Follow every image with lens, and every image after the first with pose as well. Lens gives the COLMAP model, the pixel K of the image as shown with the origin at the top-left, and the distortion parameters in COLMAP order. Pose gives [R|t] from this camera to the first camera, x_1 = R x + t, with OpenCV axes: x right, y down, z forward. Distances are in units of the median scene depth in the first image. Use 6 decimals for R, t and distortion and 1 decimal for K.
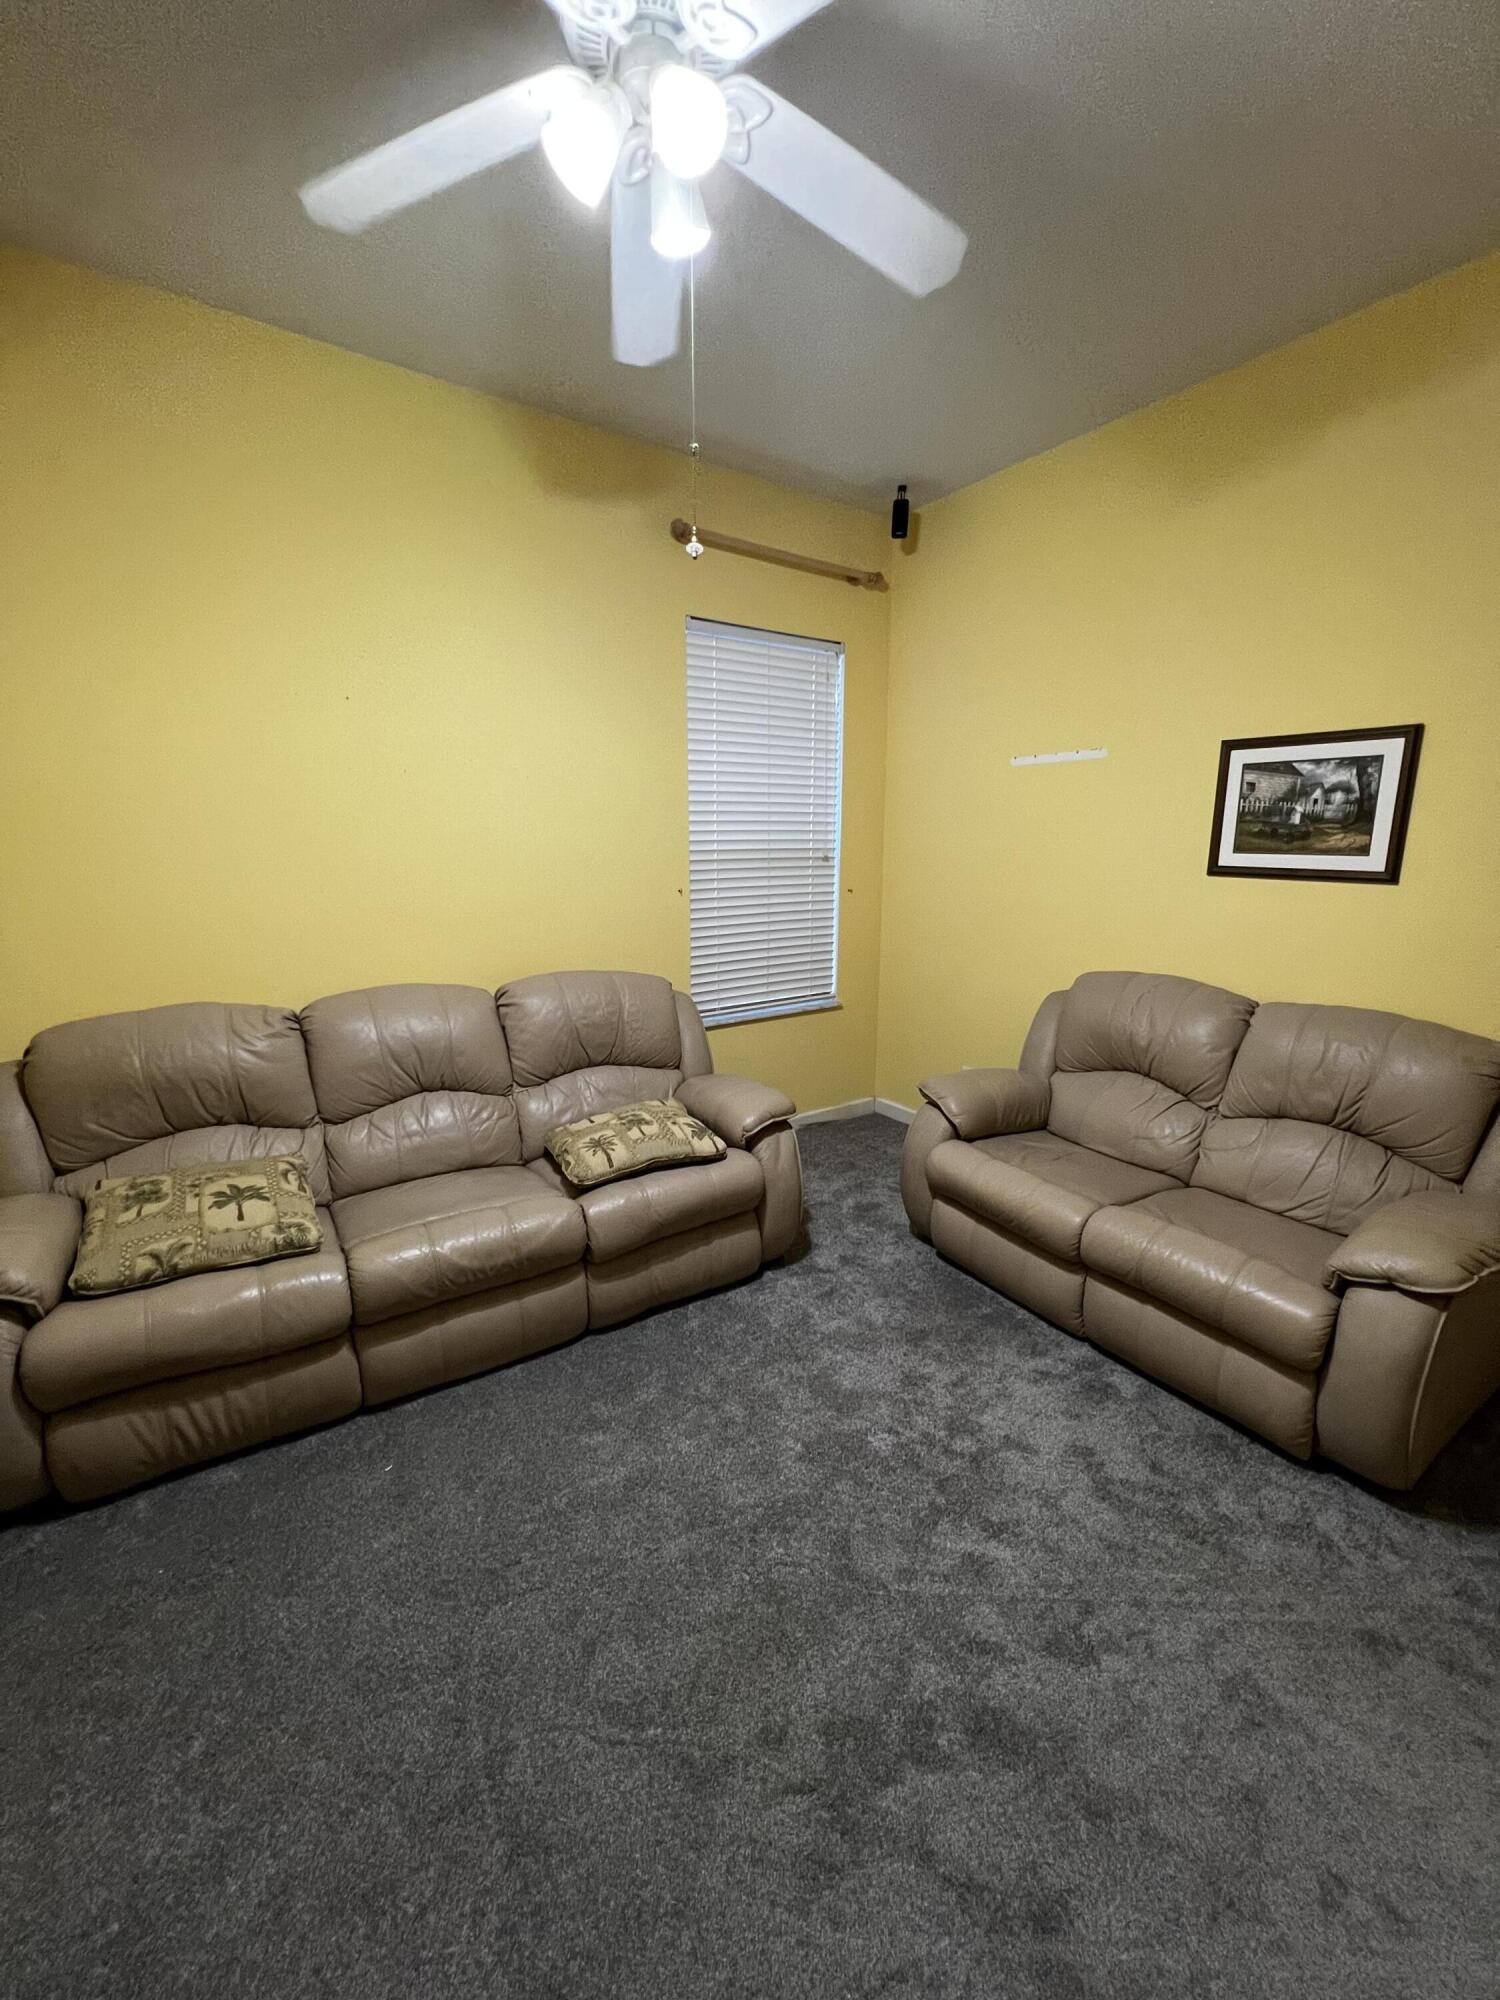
lens RADIAL K [[803.9, 0, 759.9], [0, 803.9, 995.6], [0, 0, 1]] dist [-0.006119, 0.002097]
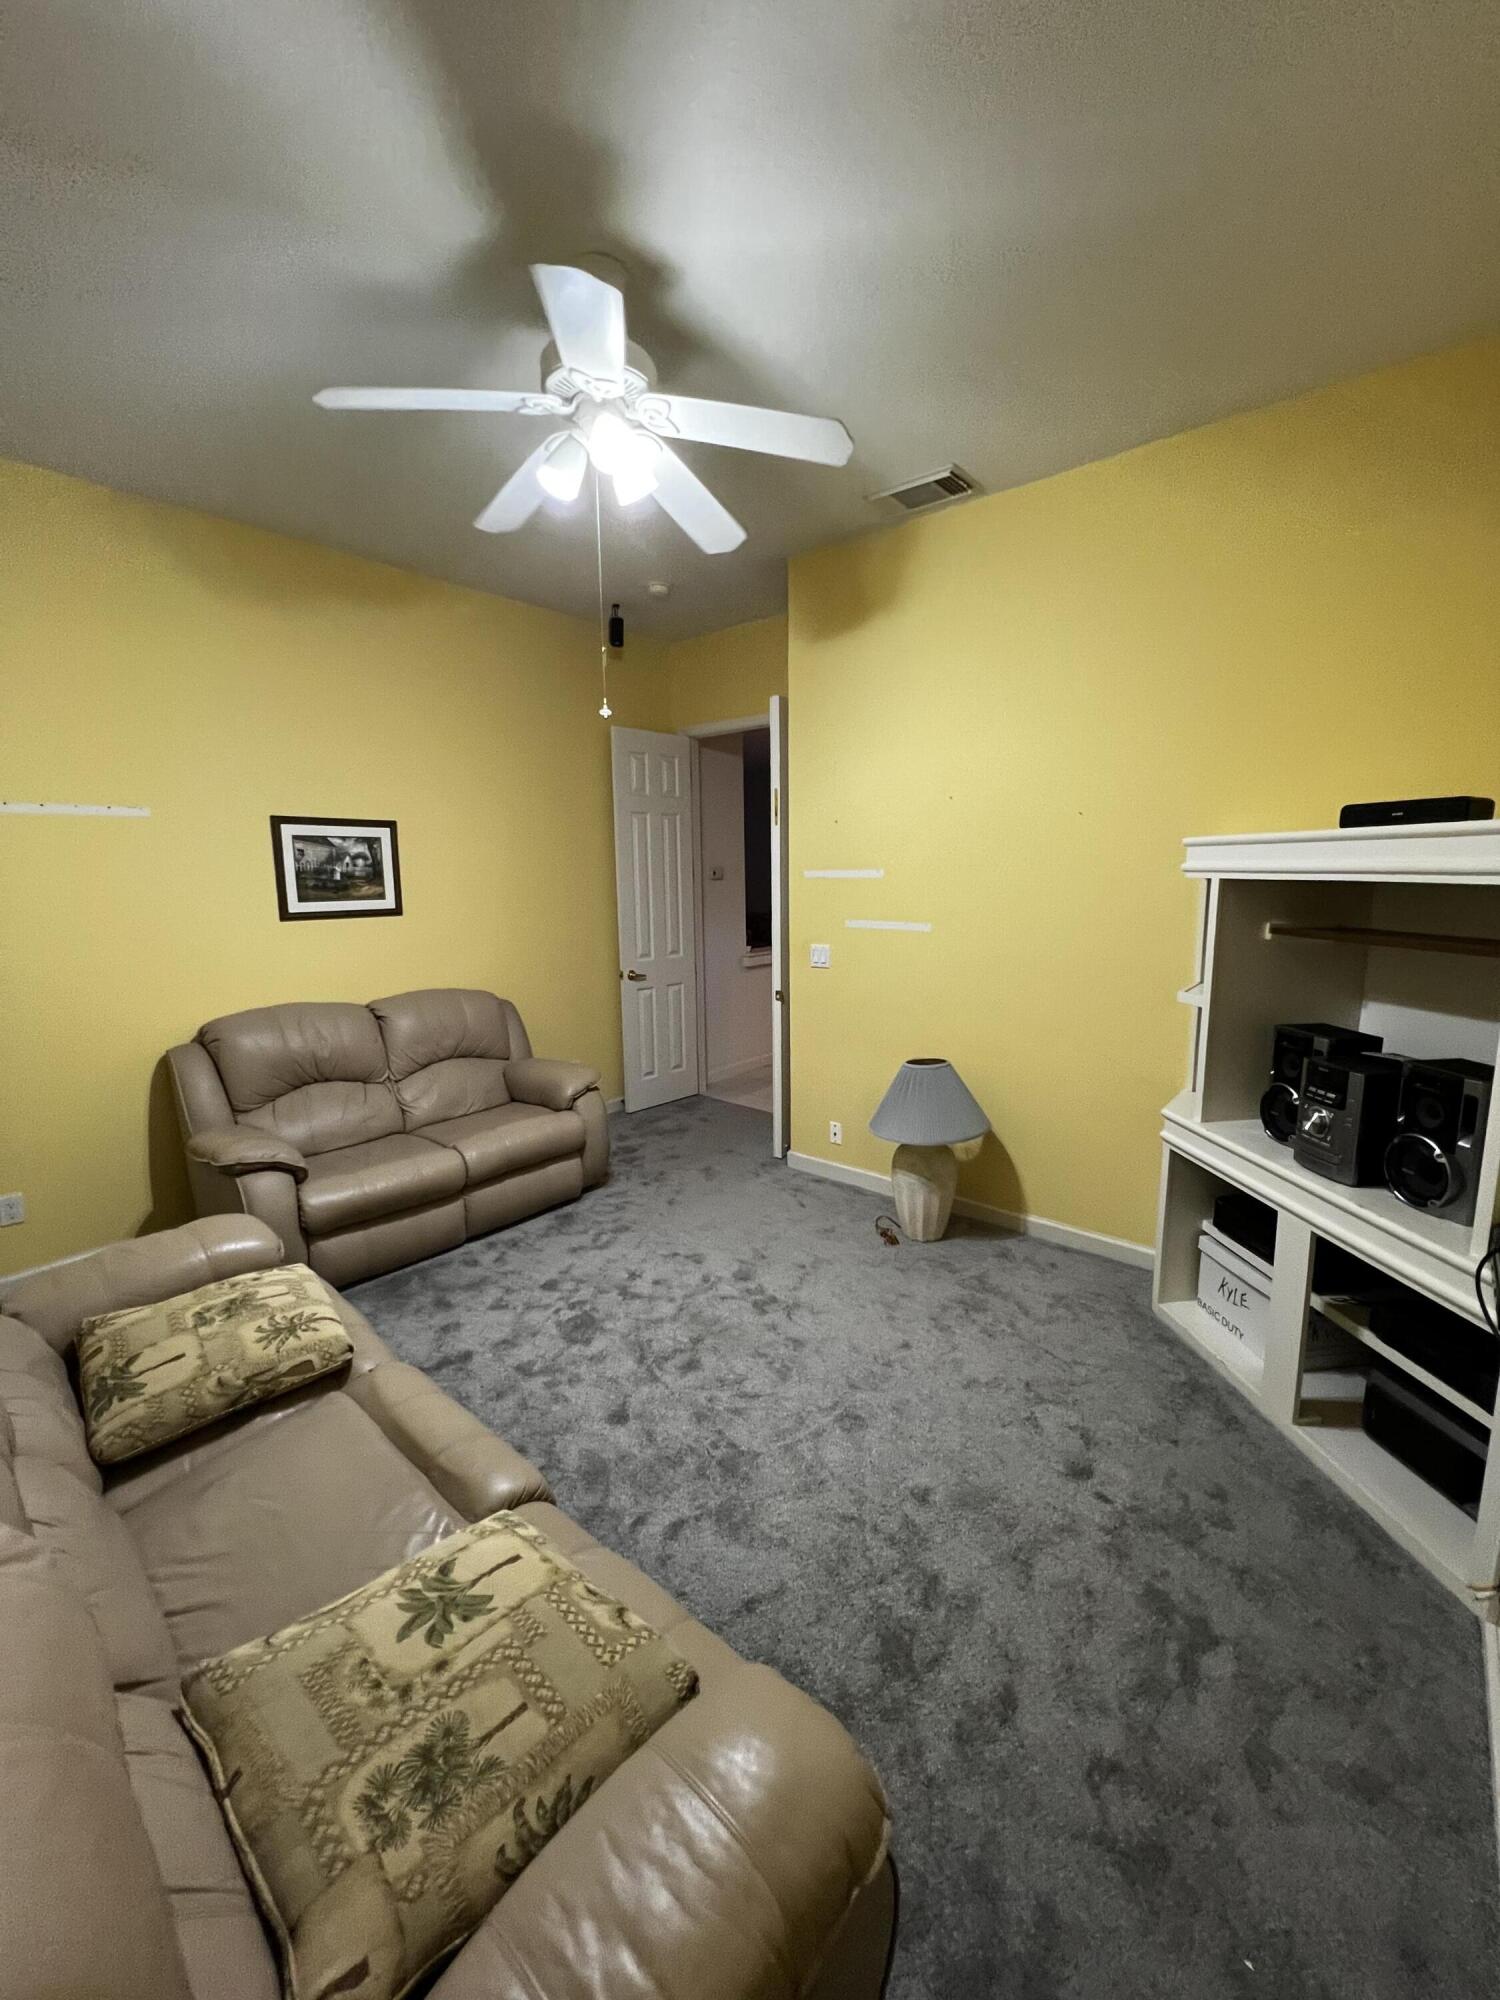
lens RADIAL K [[805.8, 0, 754.2], [0, 805.8, 997.8], [0, 0, 1]] dist [0.002282, 0.000206]
pose [[-0.262053, -0.154215, 0.952652, -0.968544], [0.197764, 0.957618, 0.209419, -0.173366], [-0.944573, 0.243279, -0.220448, 0.691873]]
